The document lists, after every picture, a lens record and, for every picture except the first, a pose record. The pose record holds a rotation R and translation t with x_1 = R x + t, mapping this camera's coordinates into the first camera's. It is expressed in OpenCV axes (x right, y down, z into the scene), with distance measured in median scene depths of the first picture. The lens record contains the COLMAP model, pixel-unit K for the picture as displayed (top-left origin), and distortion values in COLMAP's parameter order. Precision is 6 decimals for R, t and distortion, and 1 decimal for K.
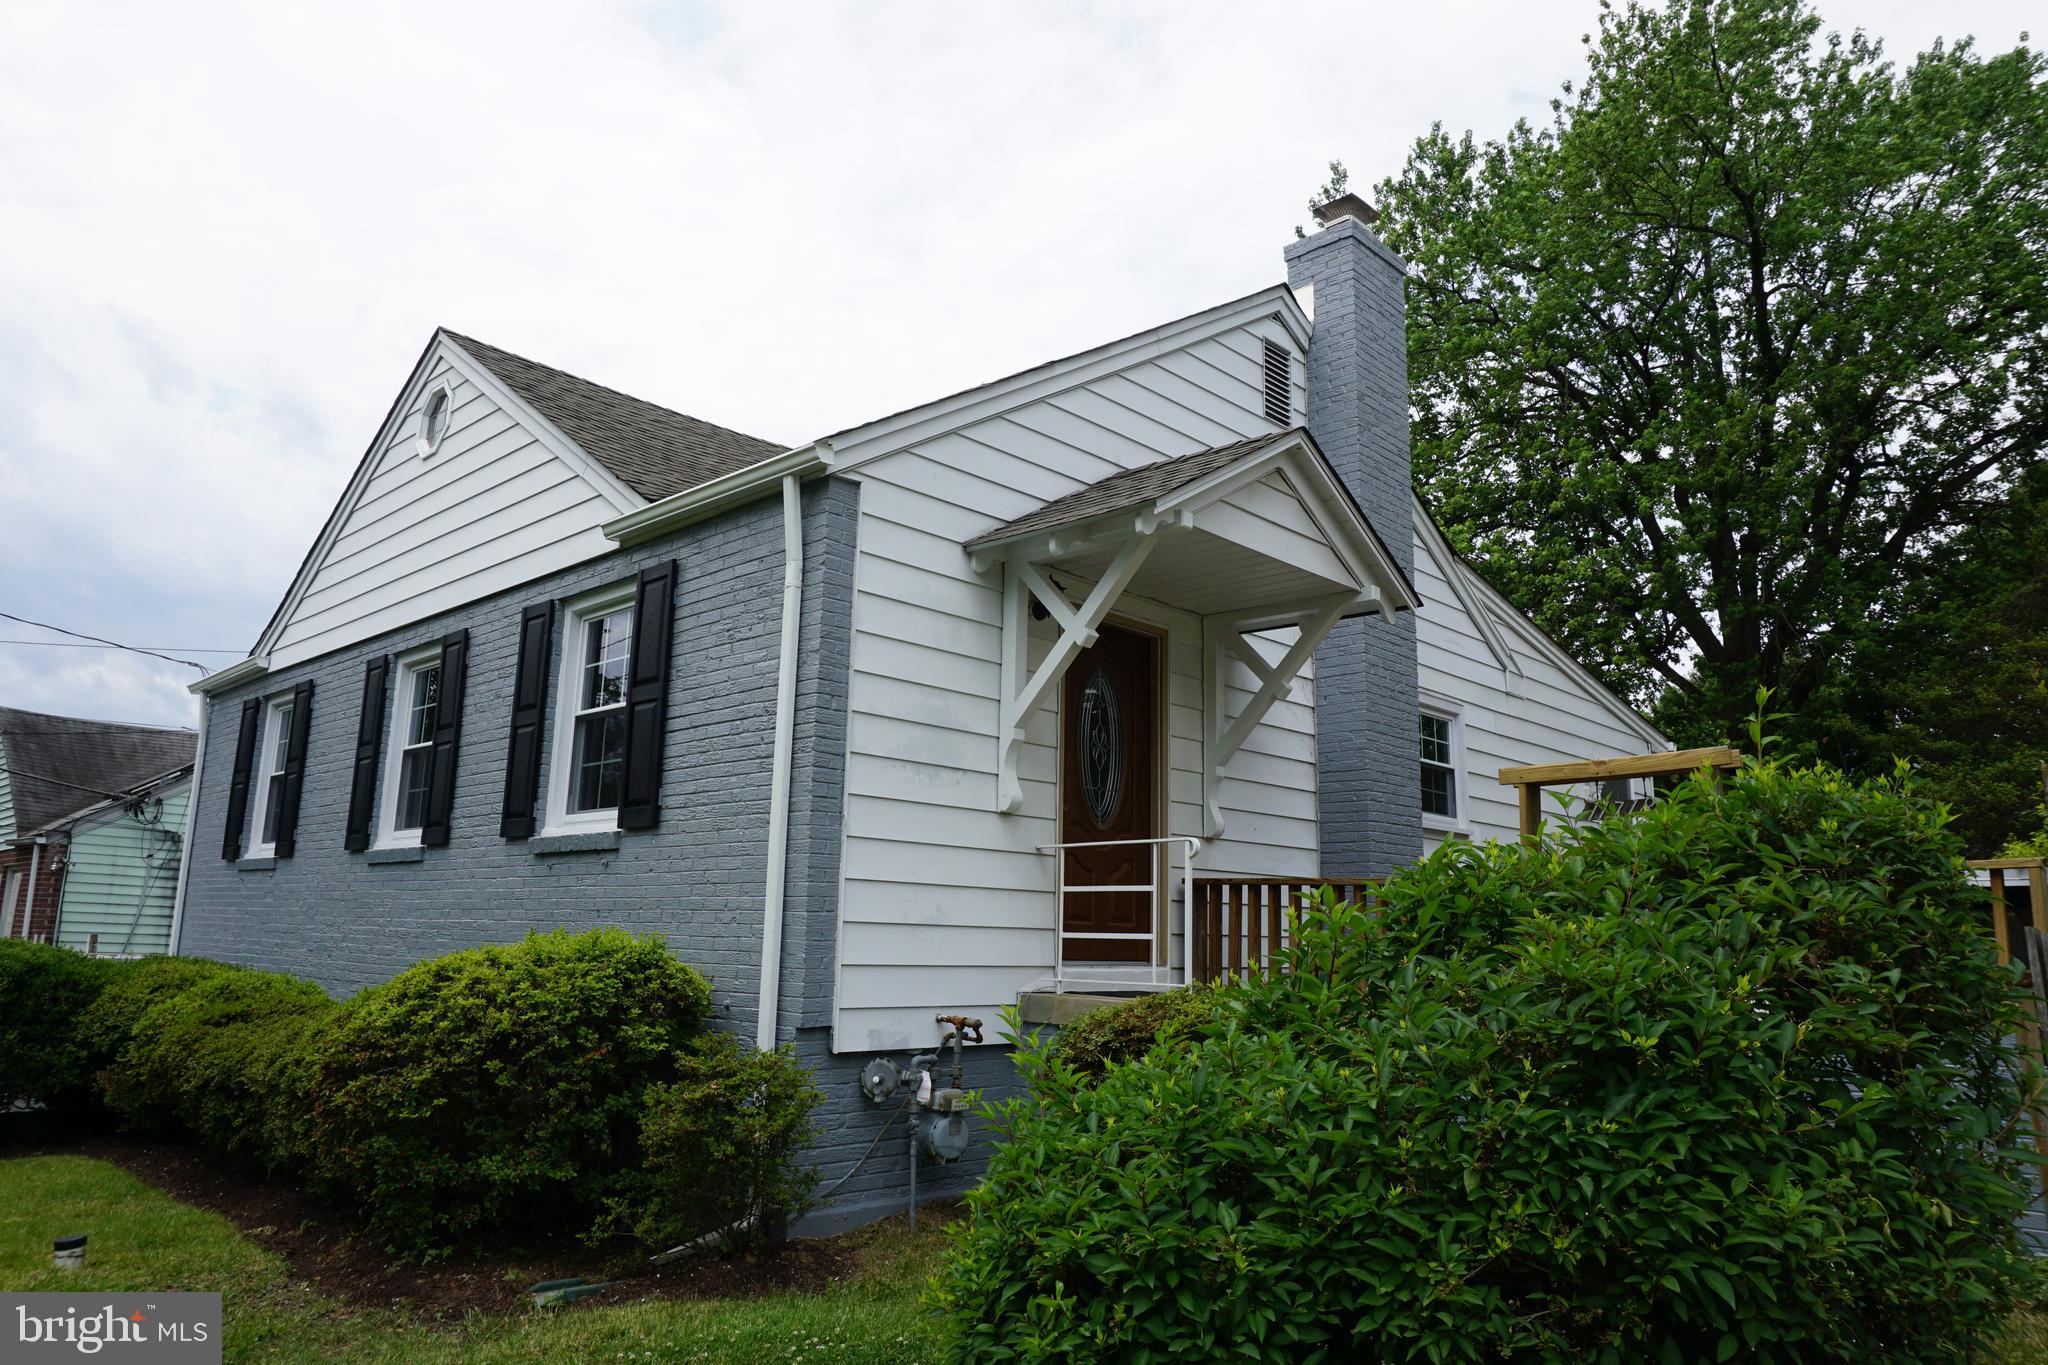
lens RADIAL K [[1356.2, 0, 1024.0], [0, 1356.2, 682.5], [0, 0, 1]] dist [-0.025194, 0.024499]
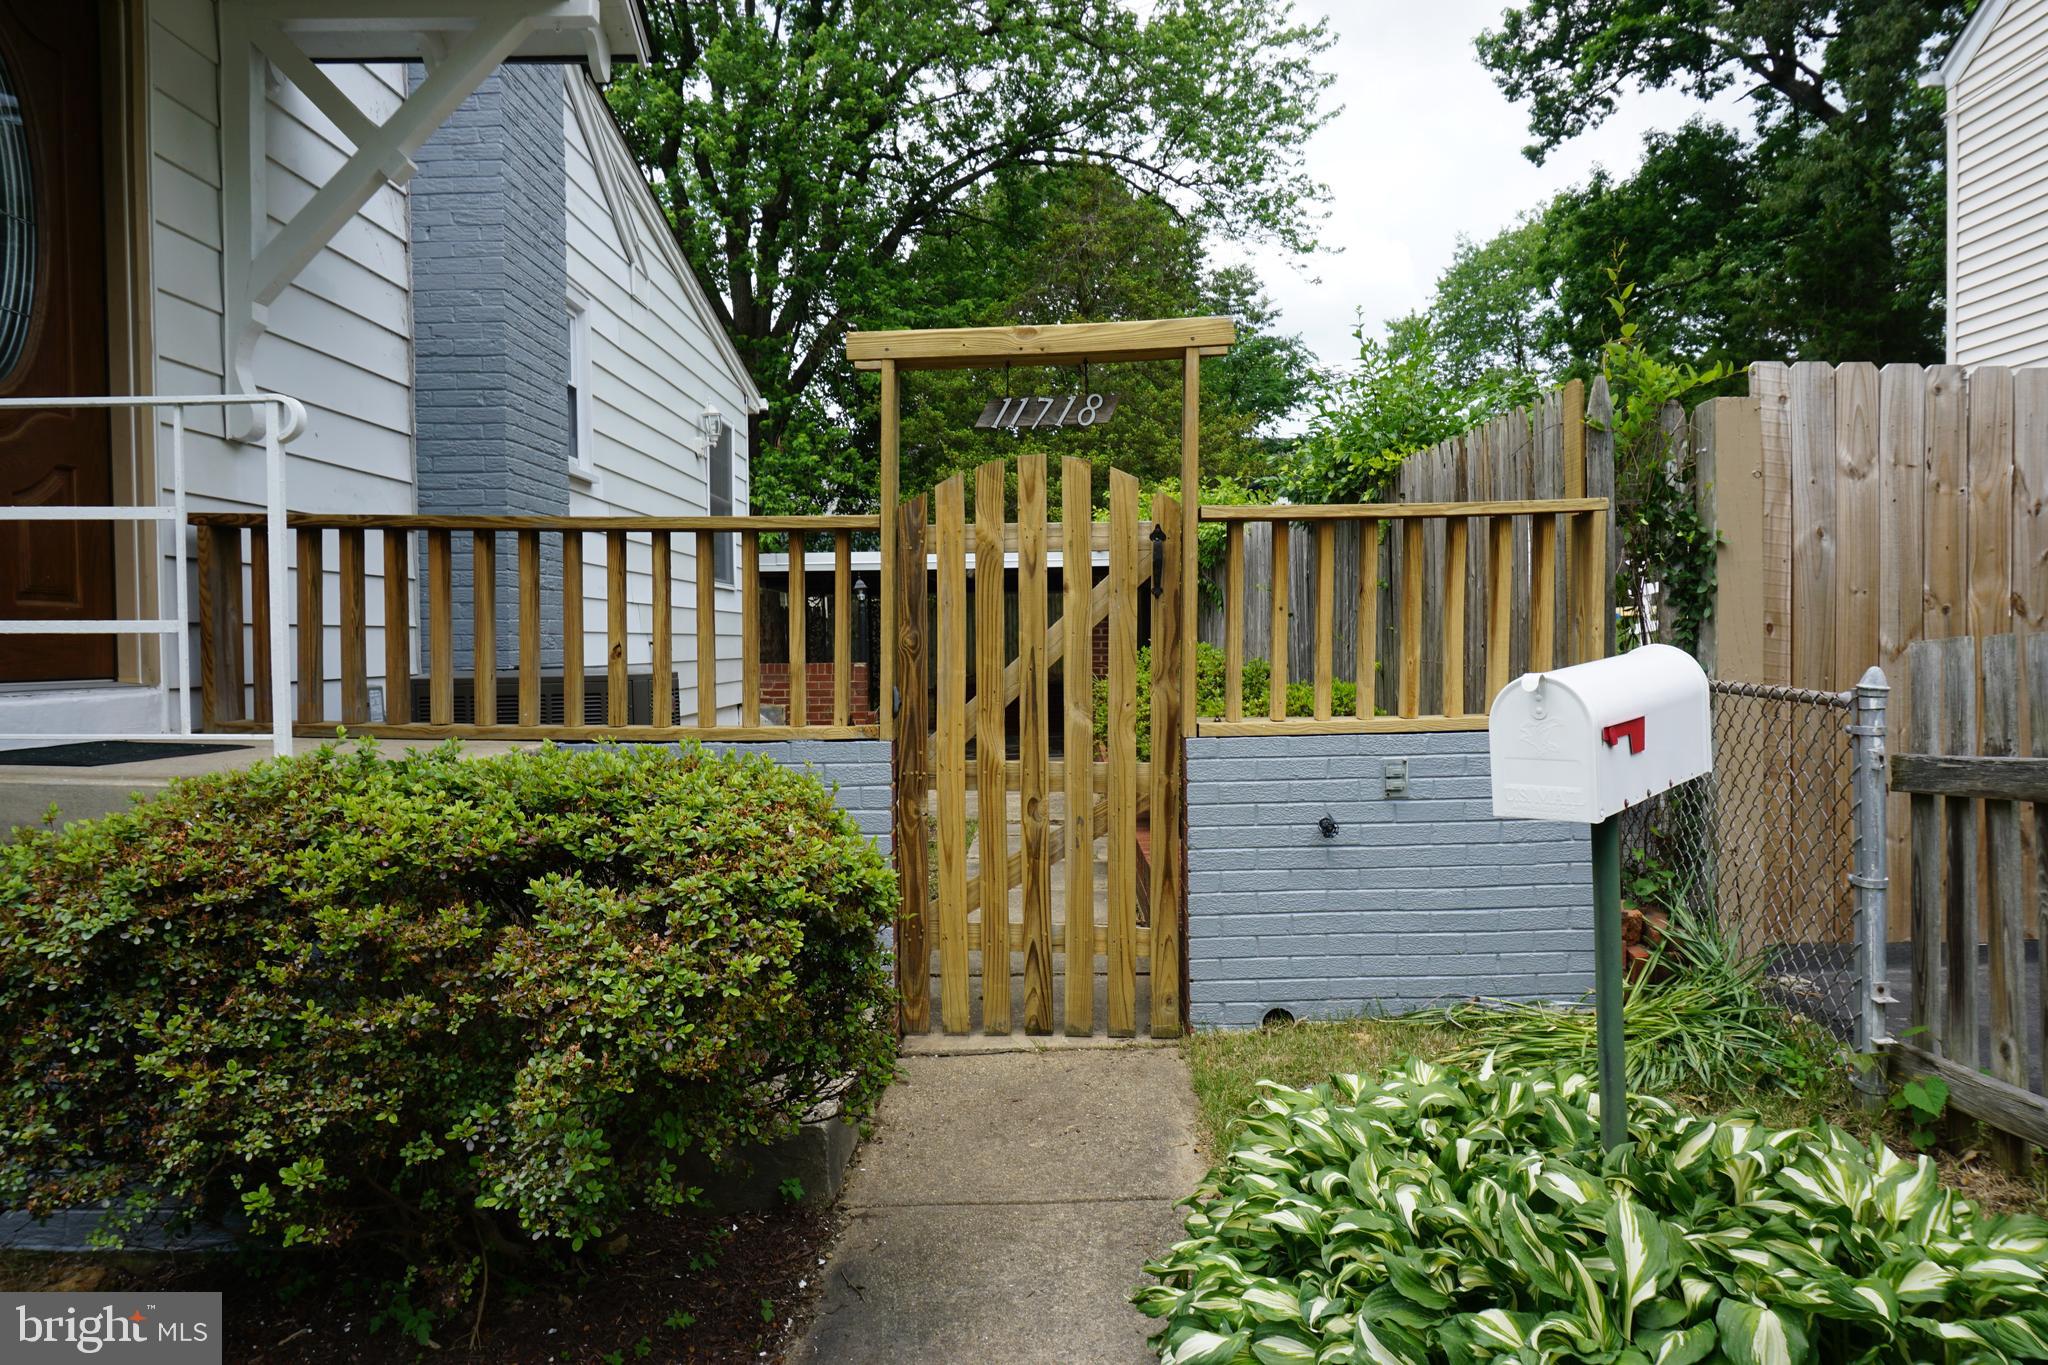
lens RADIAL K [[1356.2, 0, 1024.0], [0, 1356.2, 682.5], [0, 0, 1]] dist [-0.025194, 0.024499]
pose [[0.727778, -0.044461, 0.684370, -0.001283], [-0.112127, 0.976755, 0.182694, 0.075154], [-0.676584, -0.209697, 0.705876, 0.400216]]
